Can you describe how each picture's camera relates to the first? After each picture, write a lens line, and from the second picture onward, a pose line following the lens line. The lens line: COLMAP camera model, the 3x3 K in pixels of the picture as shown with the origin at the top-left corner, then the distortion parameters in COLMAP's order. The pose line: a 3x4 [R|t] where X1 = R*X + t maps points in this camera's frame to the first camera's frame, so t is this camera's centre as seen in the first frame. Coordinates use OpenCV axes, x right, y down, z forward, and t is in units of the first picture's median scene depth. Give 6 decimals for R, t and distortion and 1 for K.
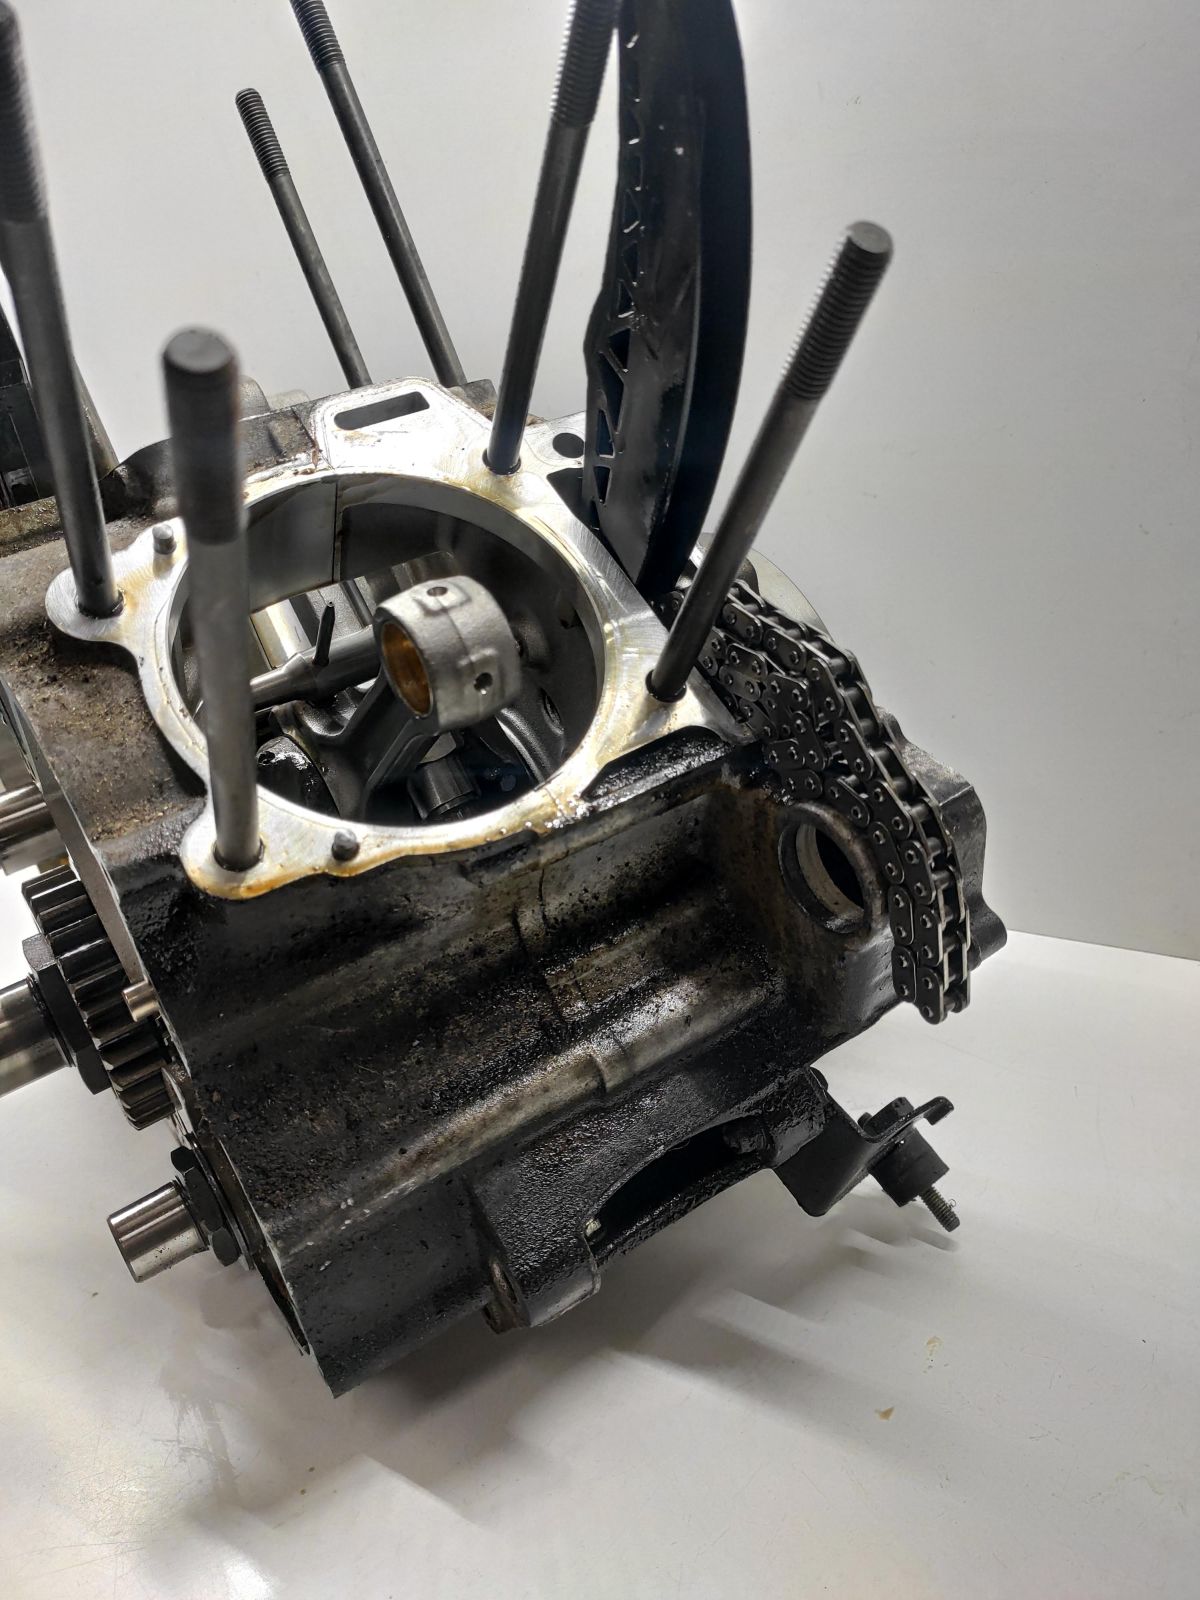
lens RADIAL K [[1245.3, 0, 602.5], [0, 1245.3, 770.7], [0, 0, 1]] dist [0.068413, -0.145882]
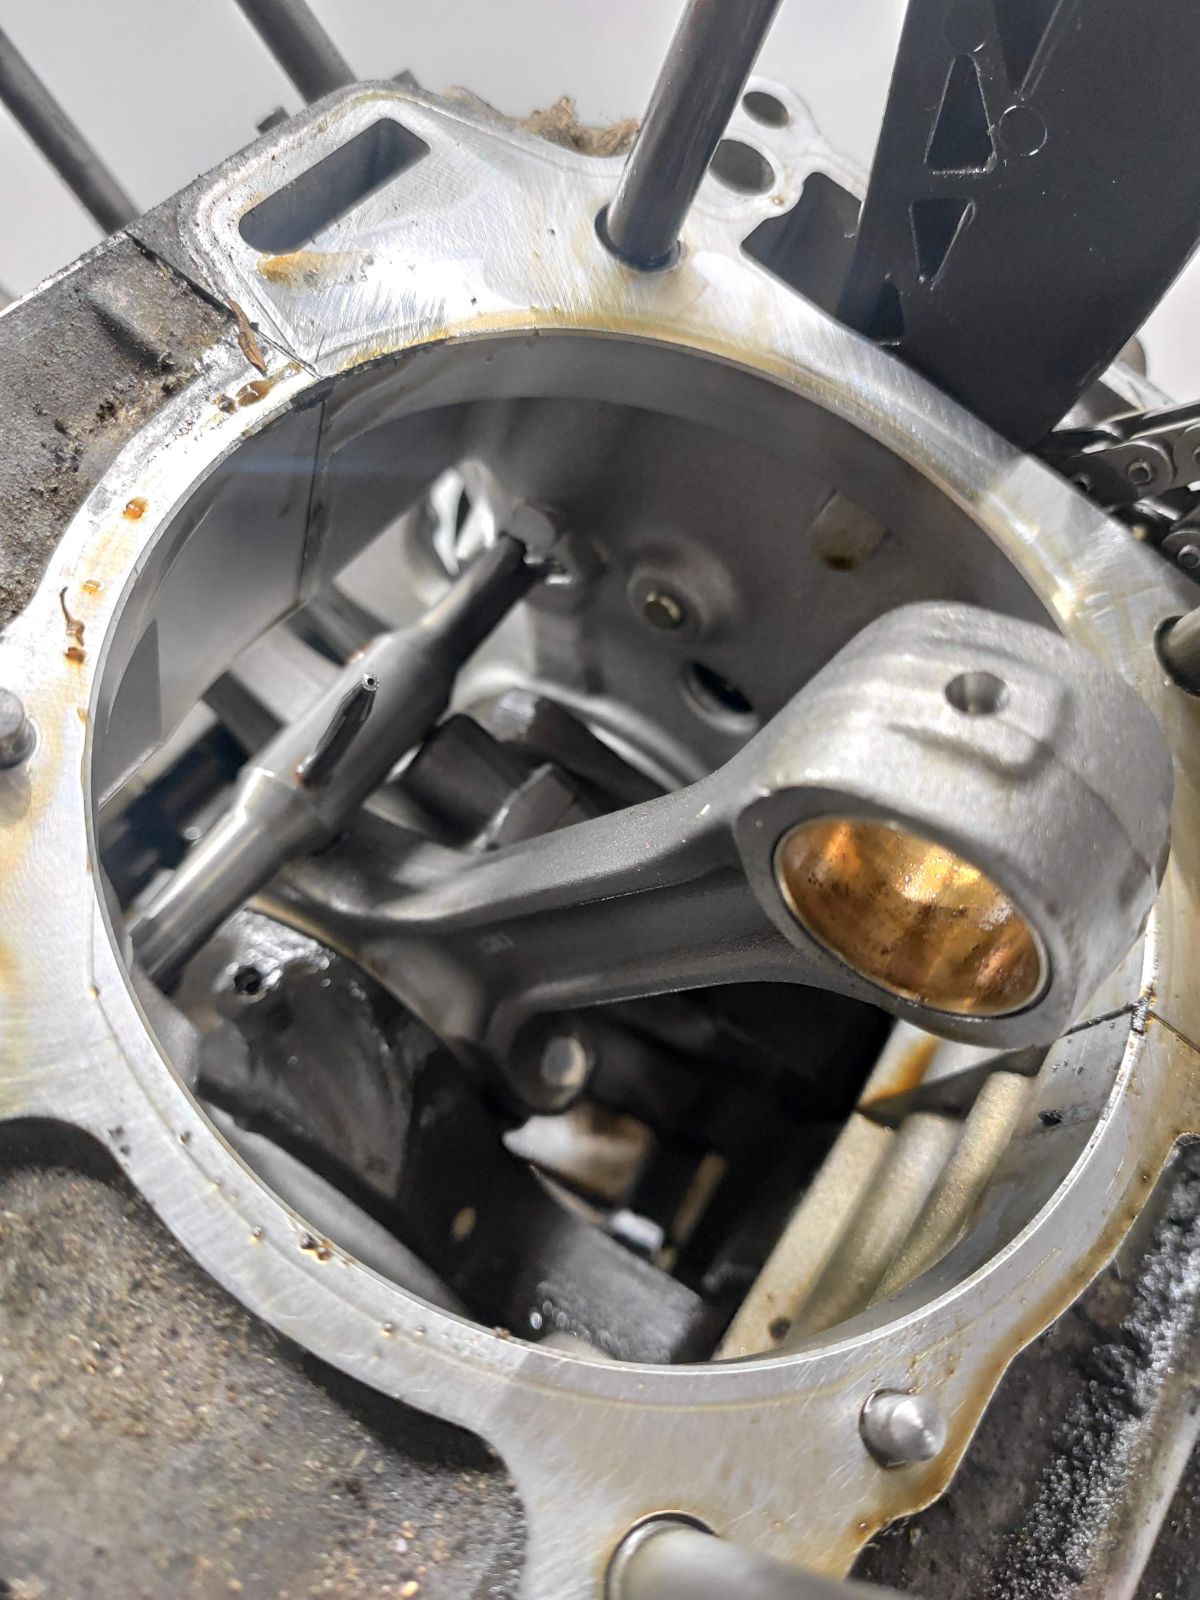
lens RADIAL K [[1292.2, 0, 596.7], [0, 1292.2, 757.8], [0, 0, 1]] dist [0.050909, -0.158839]
pose [[0.923864, -0.321139, 0.208196, -0.256050], [0.272299, 0.933809, 0.232066, -0.198367], [-0.268941, -0.157706, 0.950158, 0.581101]]
